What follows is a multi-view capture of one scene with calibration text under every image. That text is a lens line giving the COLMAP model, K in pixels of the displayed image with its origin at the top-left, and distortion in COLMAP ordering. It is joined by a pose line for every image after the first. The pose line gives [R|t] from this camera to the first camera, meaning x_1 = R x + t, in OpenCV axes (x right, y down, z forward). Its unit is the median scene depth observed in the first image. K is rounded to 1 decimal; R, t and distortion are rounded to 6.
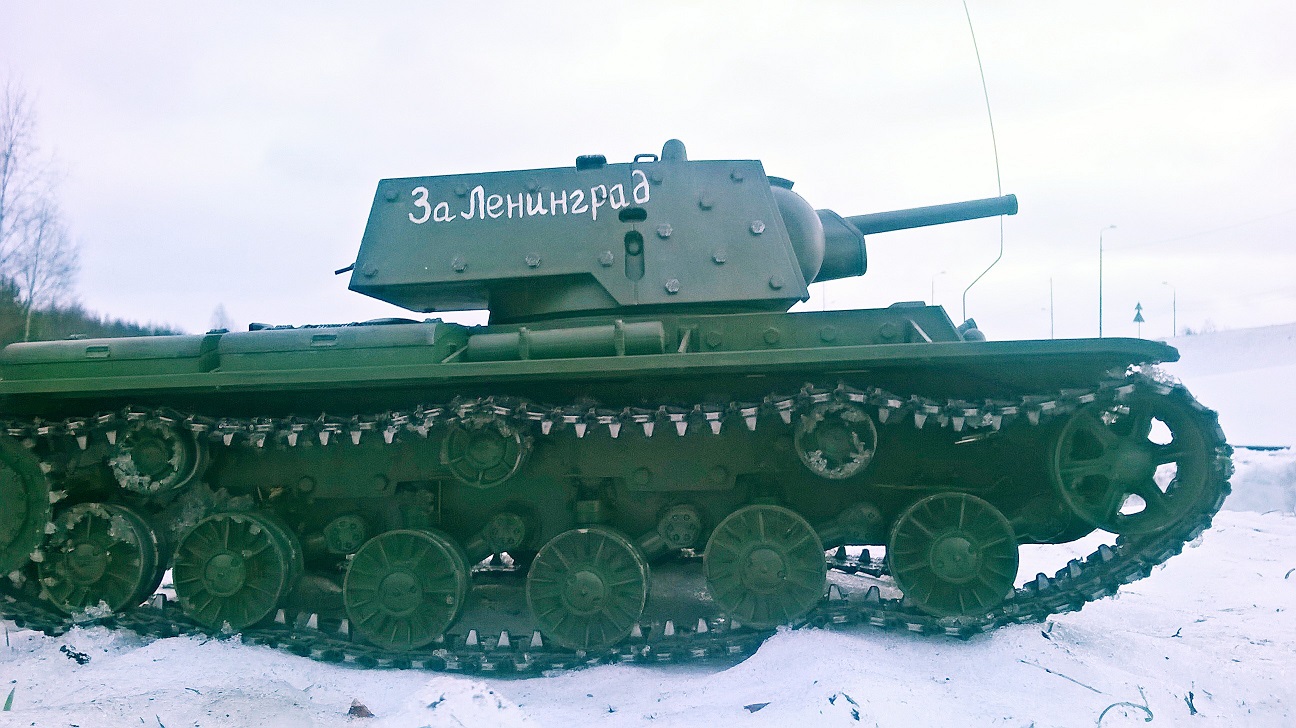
lens RADIAL K [[1121.2, 0, 653.3], [0, 1121.2, 367.5], [0, 0, 1]] dist [0.115972, -0.299409]
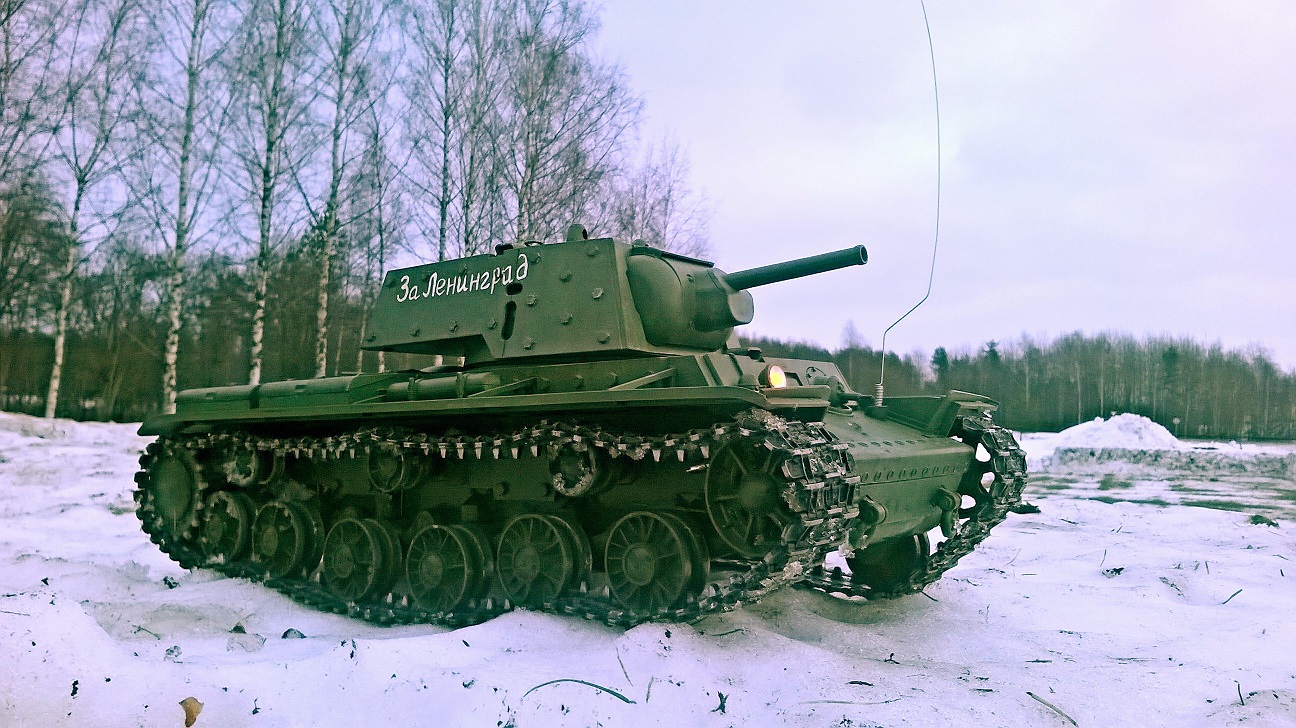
lens RADIAL K [[1121.2, 0, 653.3], [0, 1121.2, 367.5], [0, 0, 1]] dist [0.115972, -0.299409]
pose [[0.853416, -0.013417, -0.521058, 0.799245], [0.008197, 0.999890, -0.012321, -0.026548], [0.521166, 0.006244, 0.853433, -0.033548]]
